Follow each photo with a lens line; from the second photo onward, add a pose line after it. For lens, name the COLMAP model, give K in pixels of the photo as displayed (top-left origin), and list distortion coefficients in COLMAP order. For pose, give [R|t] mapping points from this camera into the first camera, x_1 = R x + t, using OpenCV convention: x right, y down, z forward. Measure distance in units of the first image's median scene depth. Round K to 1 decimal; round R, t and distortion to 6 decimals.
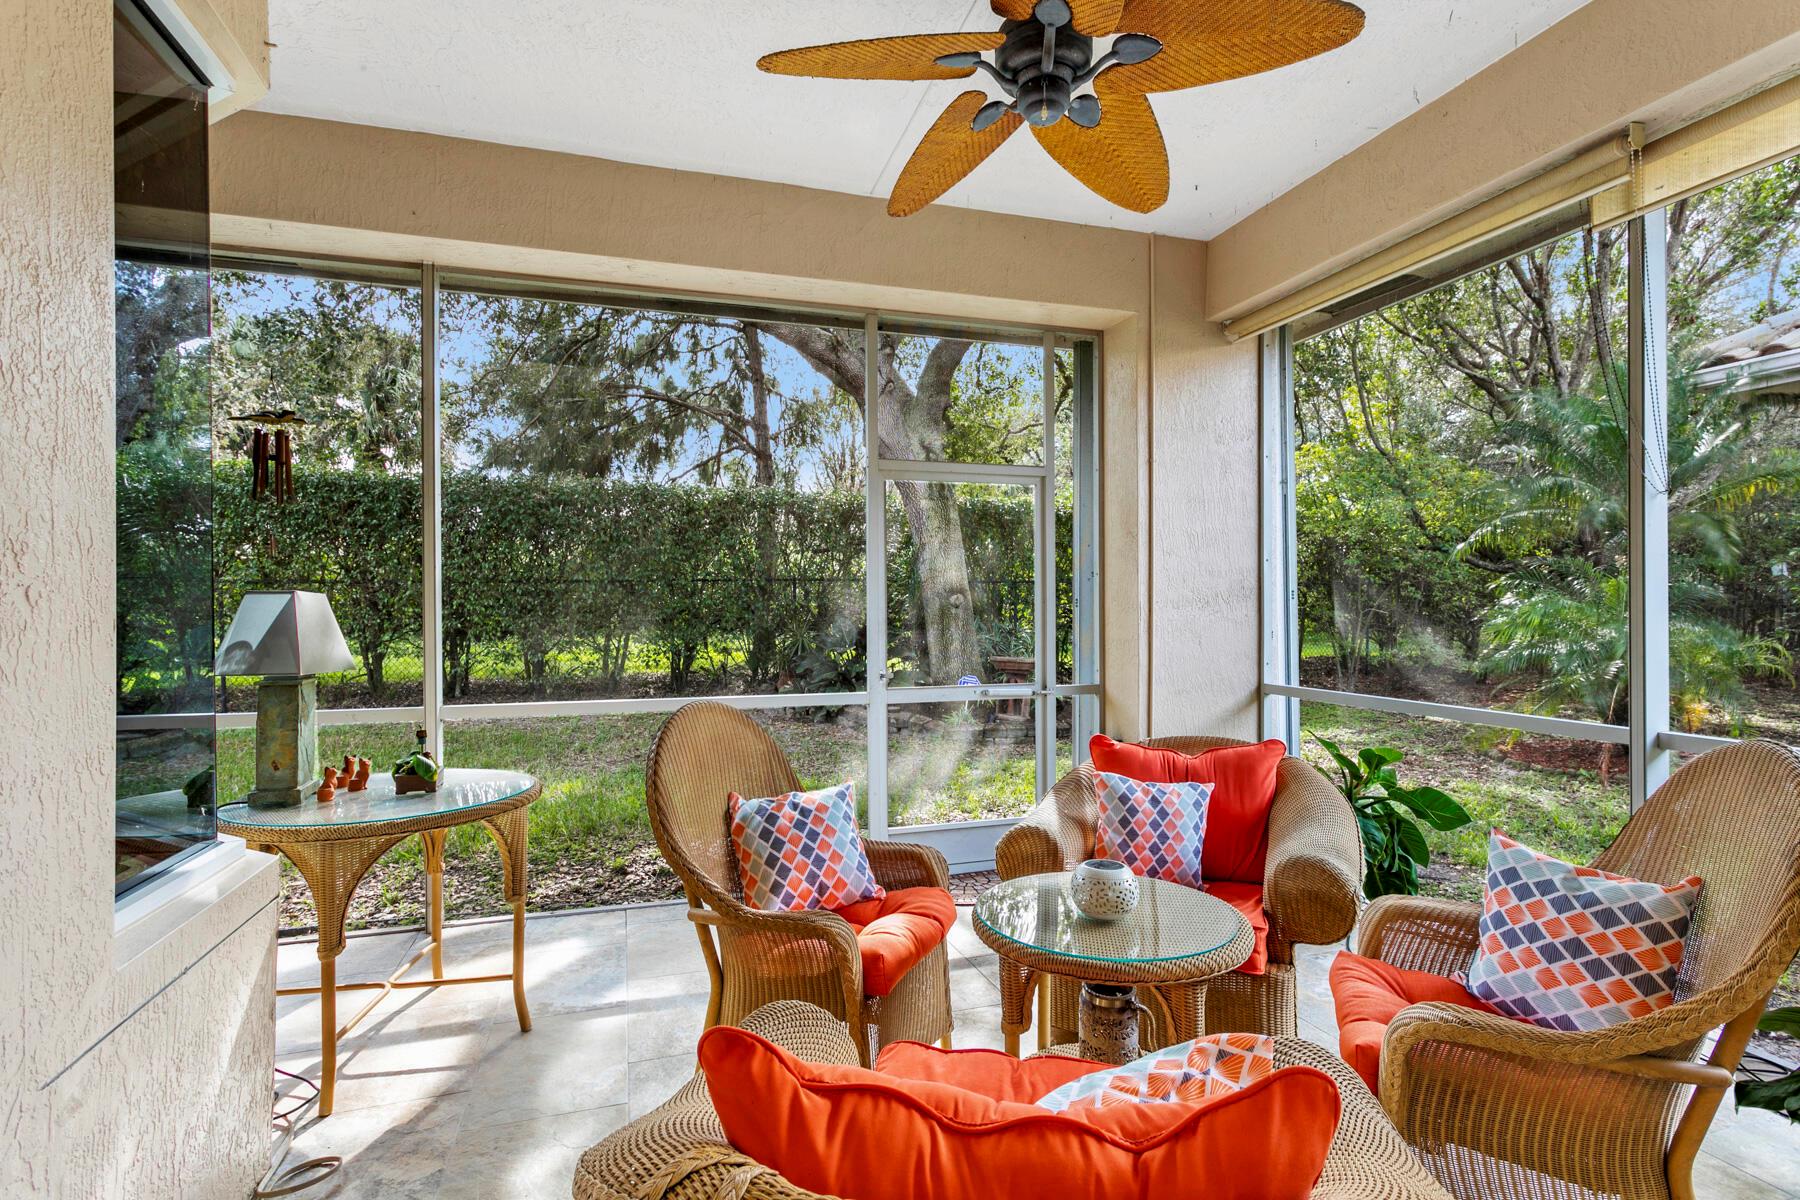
lens RADIAL K [[865.6, 0, 899.5], [0, 865.6, 601.3], [0, 0, 1]] dist [-0.002980, 0.002555]
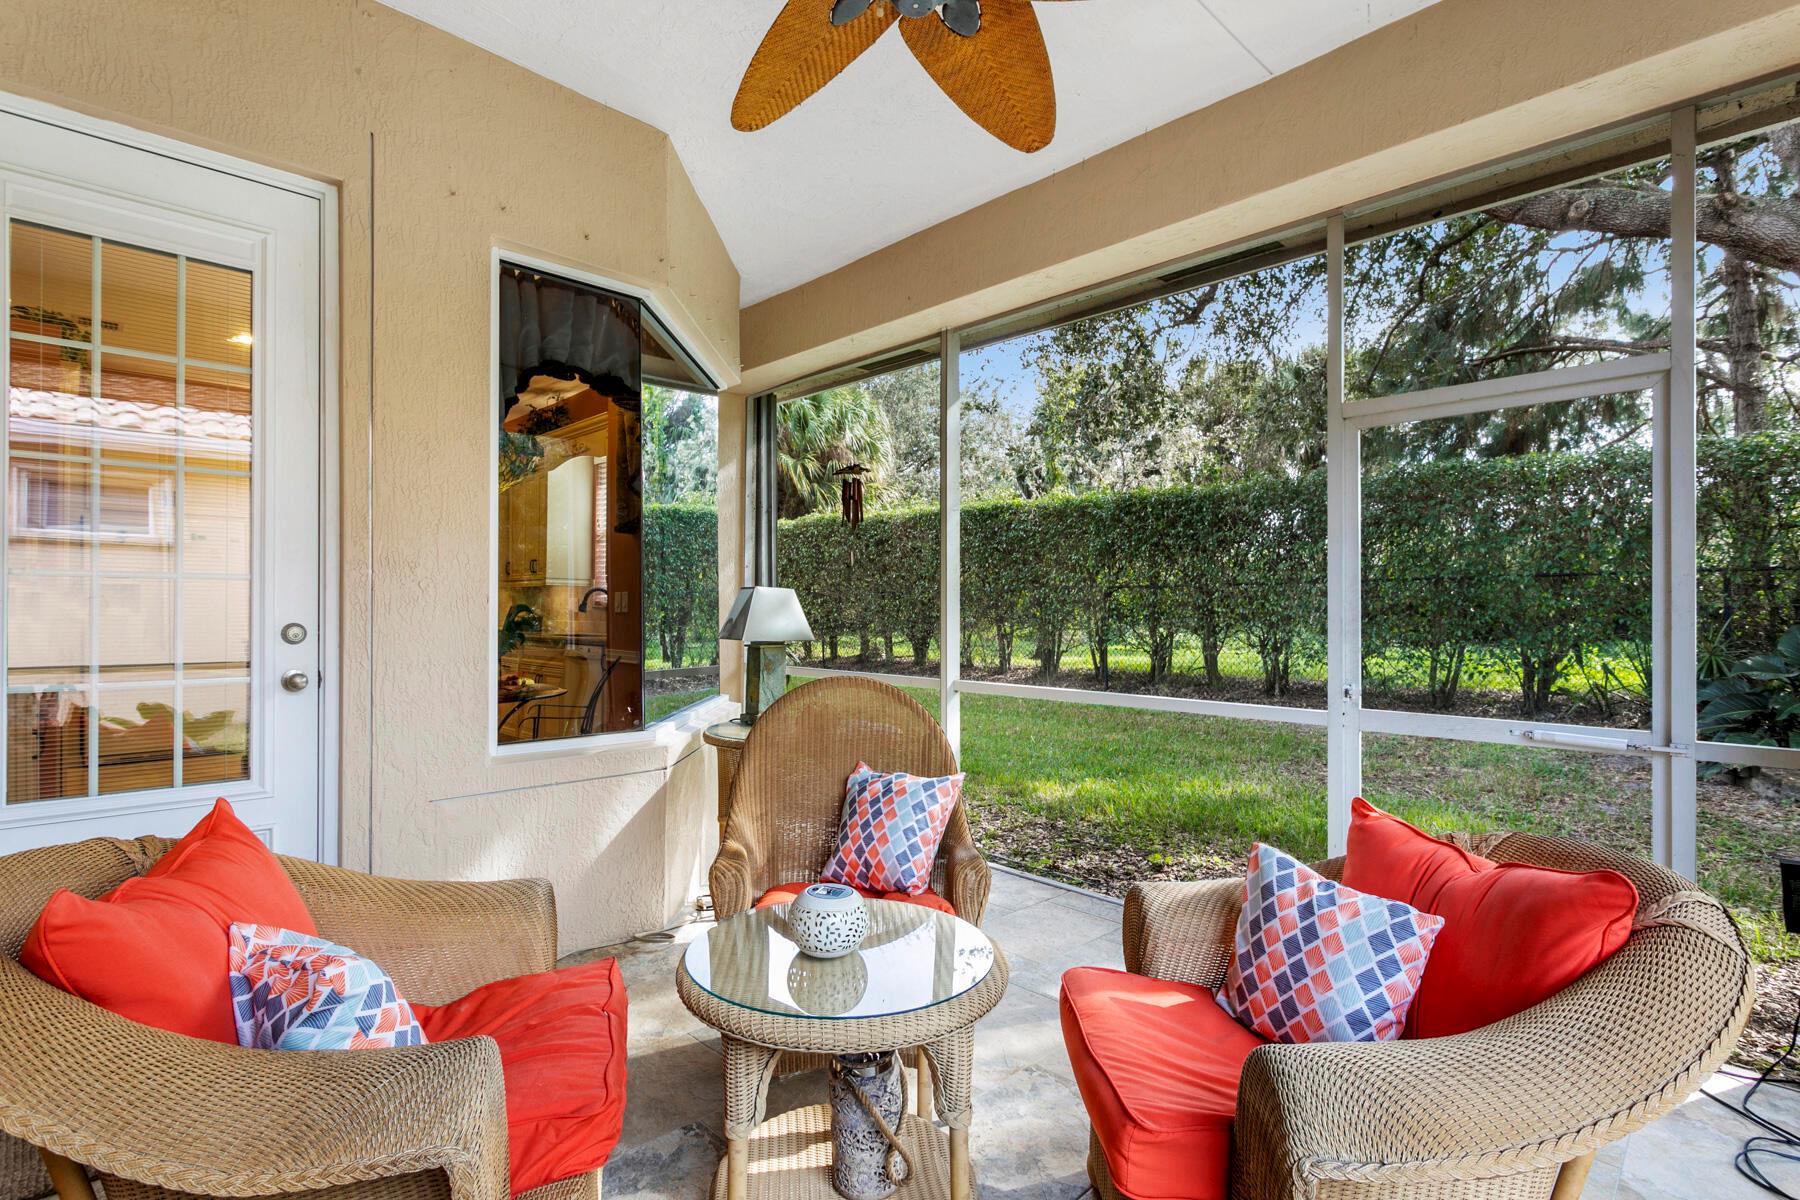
lens RADIAL K [[865.6, 0, 907.4], [0, 865.6, 608.8], [0, 0, 1]] dist [-0.002980, 0.002555]
pose [[0.456203, 0.004058, -0.889867, 0.440599], [-0.003153, 0.999991, 0.002944, 0.012019], [0.889870, 0.001463, 0.456211, 0.295929]]
